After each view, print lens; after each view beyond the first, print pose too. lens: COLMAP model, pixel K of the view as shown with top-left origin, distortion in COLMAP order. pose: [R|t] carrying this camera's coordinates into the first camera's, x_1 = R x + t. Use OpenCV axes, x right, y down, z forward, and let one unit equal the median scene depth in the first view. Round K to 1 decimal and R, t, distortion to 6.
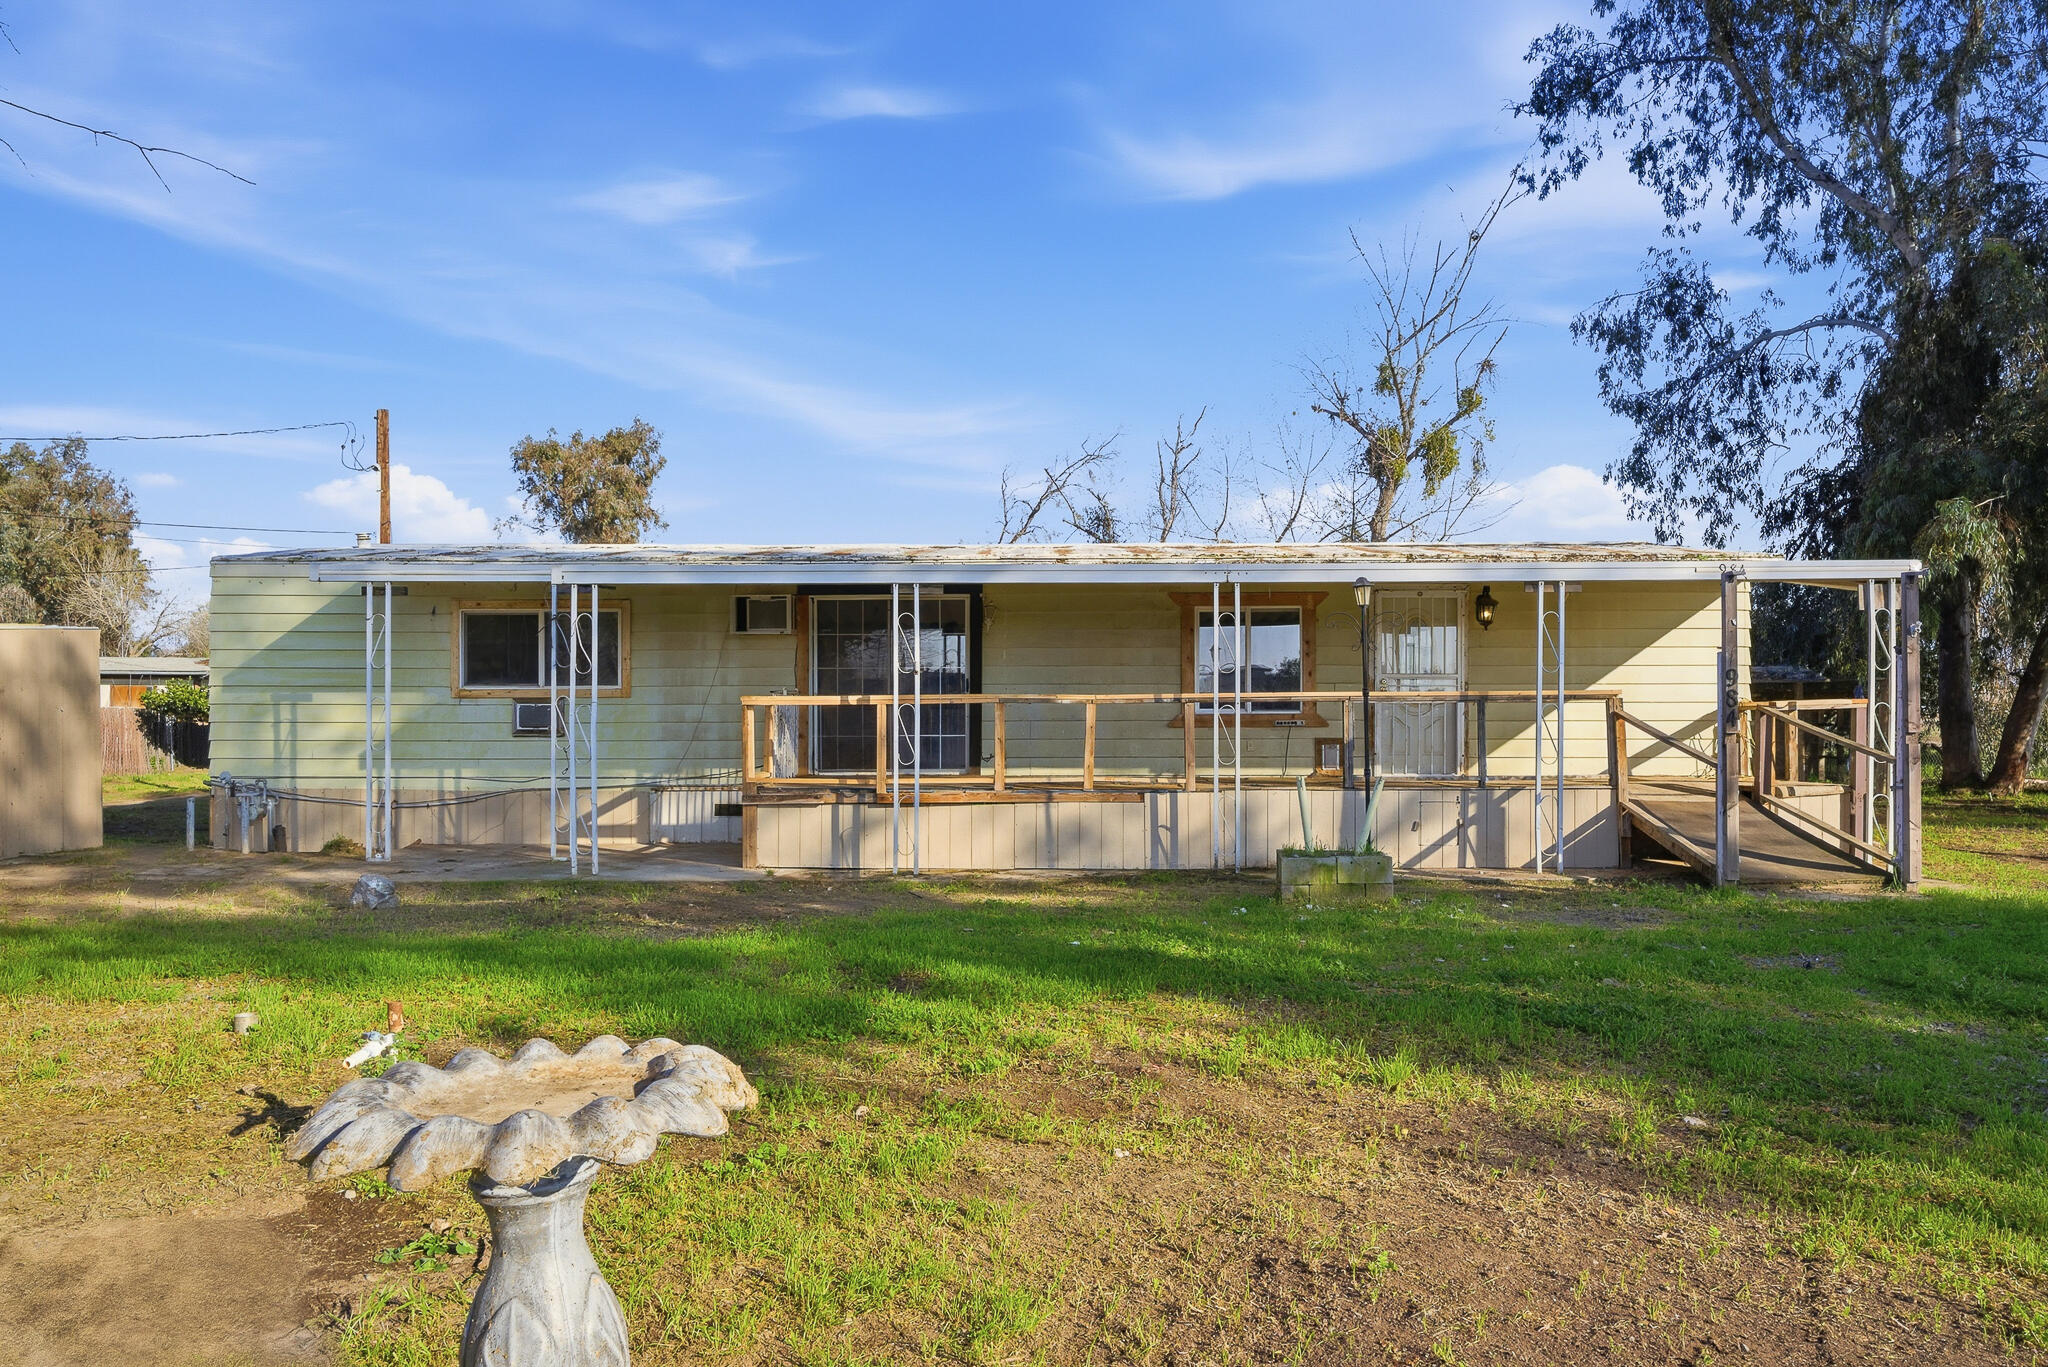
lens RADIAL K [[1440.5, 0, 1027.3], [0, 1440.5, 693.3], [0, 0, 1]] dist [0.019127, -0.002482]
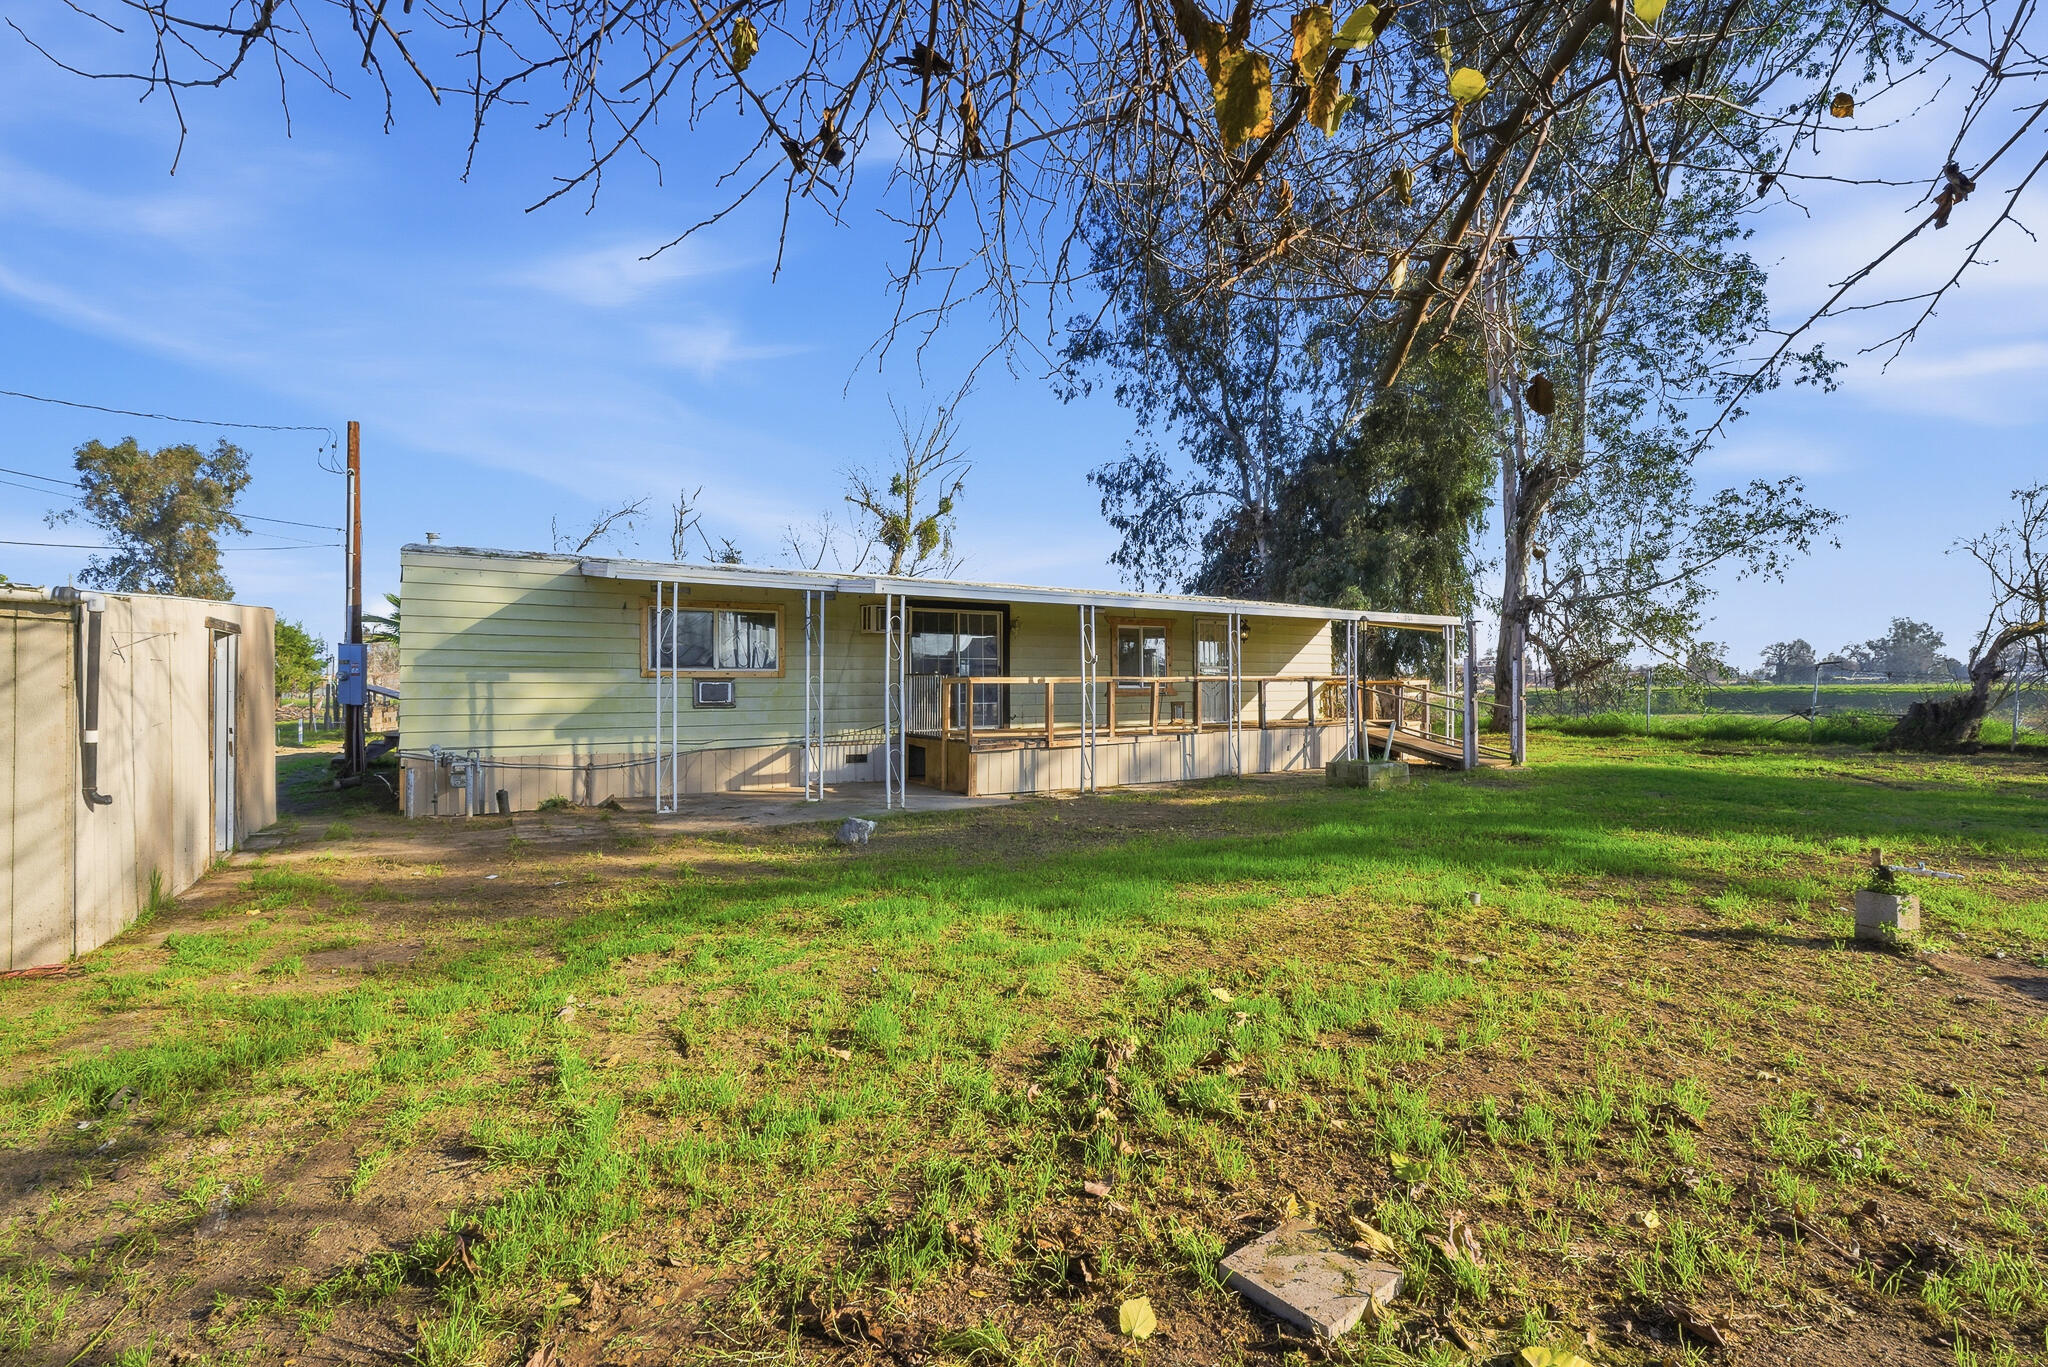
lens RADIAL K [[884.4, 0, 1025.3], [0, 884.4, 667.3], [0, 0, 1]] dist [-0.012300, 0.004697]
pose [[0.835279, 0.009019, 0.549753, -0.536037], [-0.004401, 0.999943, -0.009719, 0.000255], [-0.549809, 0.005699, 0.835271, 0.195923]]
